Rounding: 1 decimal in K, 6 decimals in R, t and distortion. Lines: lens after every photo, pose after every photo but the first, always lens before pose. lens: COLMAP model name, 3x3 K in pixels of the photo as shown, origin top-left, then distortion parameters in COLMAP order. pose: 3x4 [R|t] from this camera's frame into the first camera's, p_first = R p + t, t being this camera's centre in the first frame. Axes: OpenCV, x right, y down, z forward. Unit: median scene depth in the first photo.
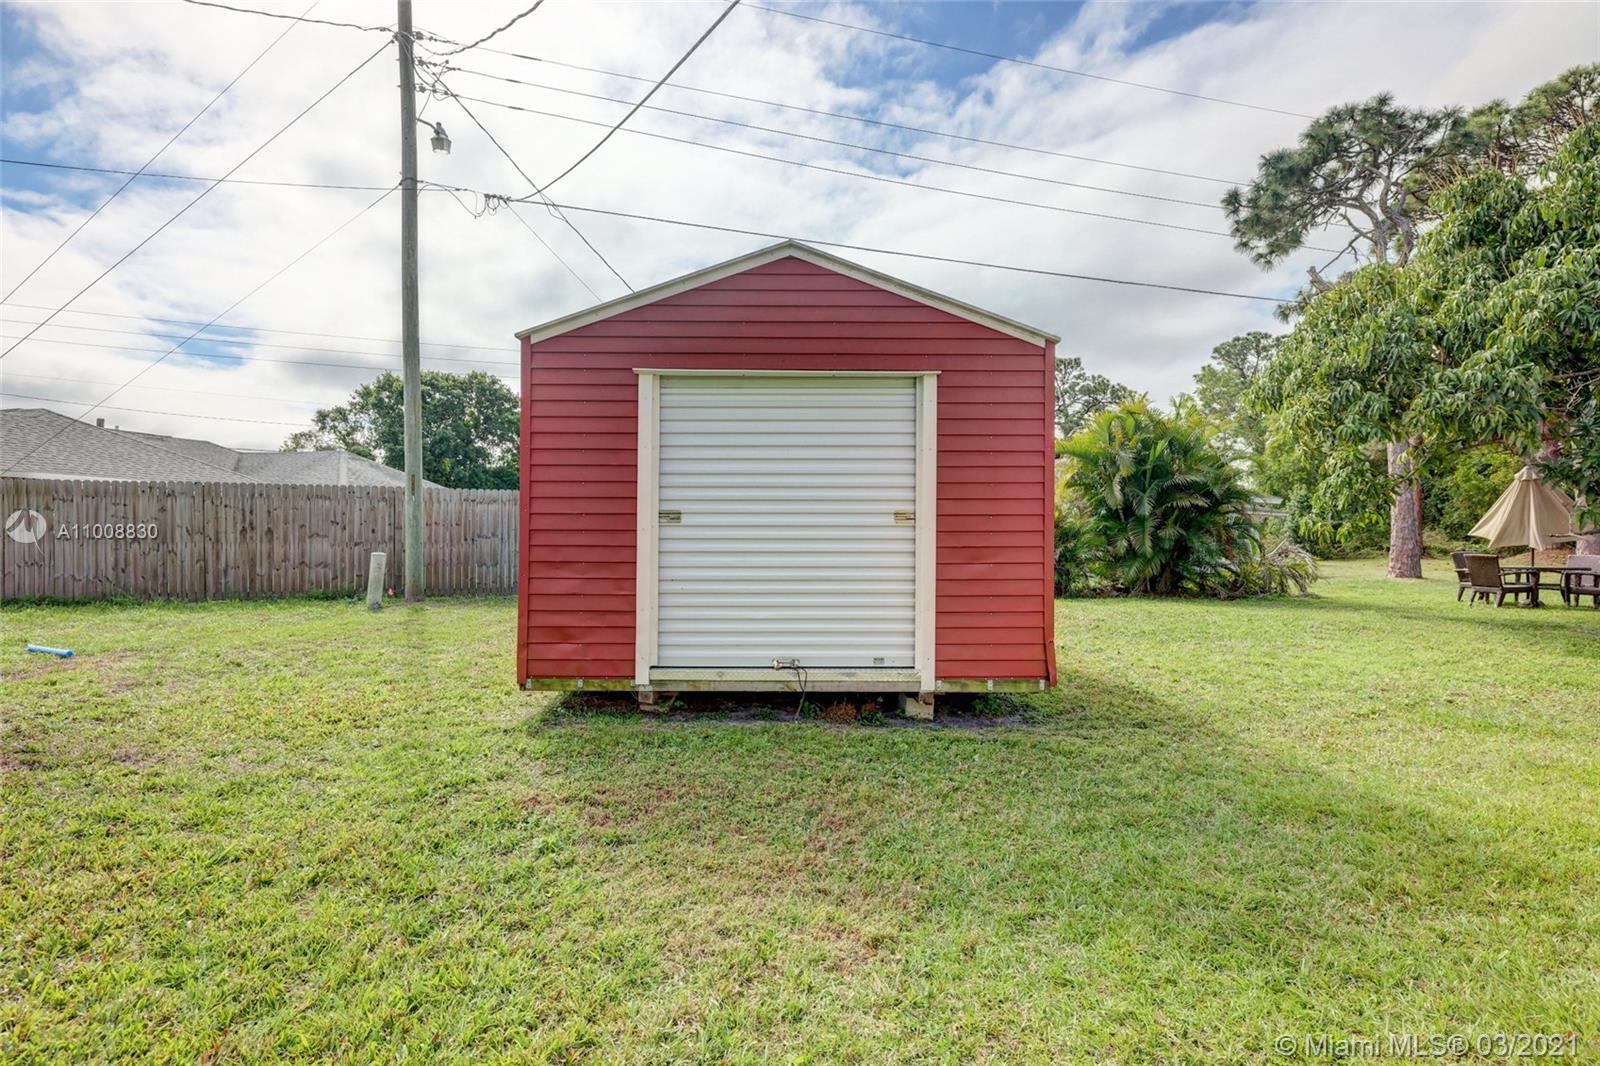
lens RADIAL K [[786.7, 0, 805.3], [0, 786.7, 532.1], [0, 0, 1]] dist [0.002269, -0.000740]
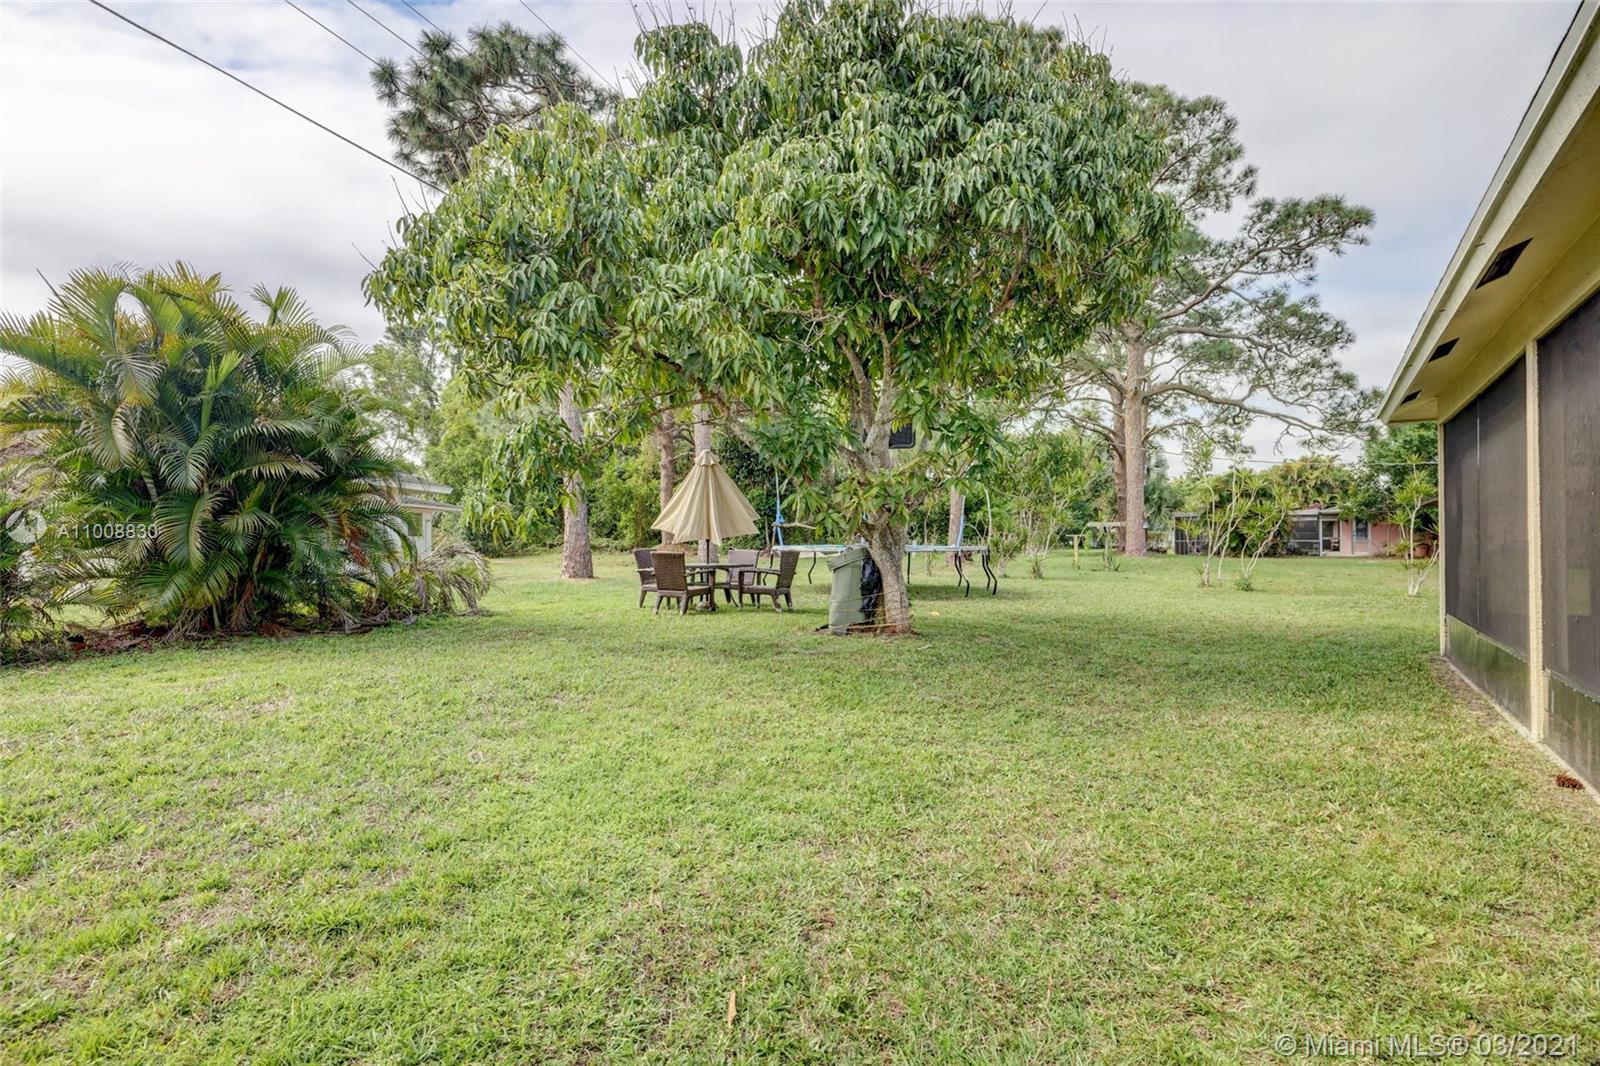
lens RADIAL K [[786.7, 0, 805.3], [0, 786.7, 532.1], [0, 0, 1]] dist [0.002269, -0.000740]
pose [[0.575169, 0.000609, 0.818034, 0.236978], [-0.002554, 0.999996, 0.001051, 0.005956], [-0.818031, -0.002694, 0.575169, 0.363897]]
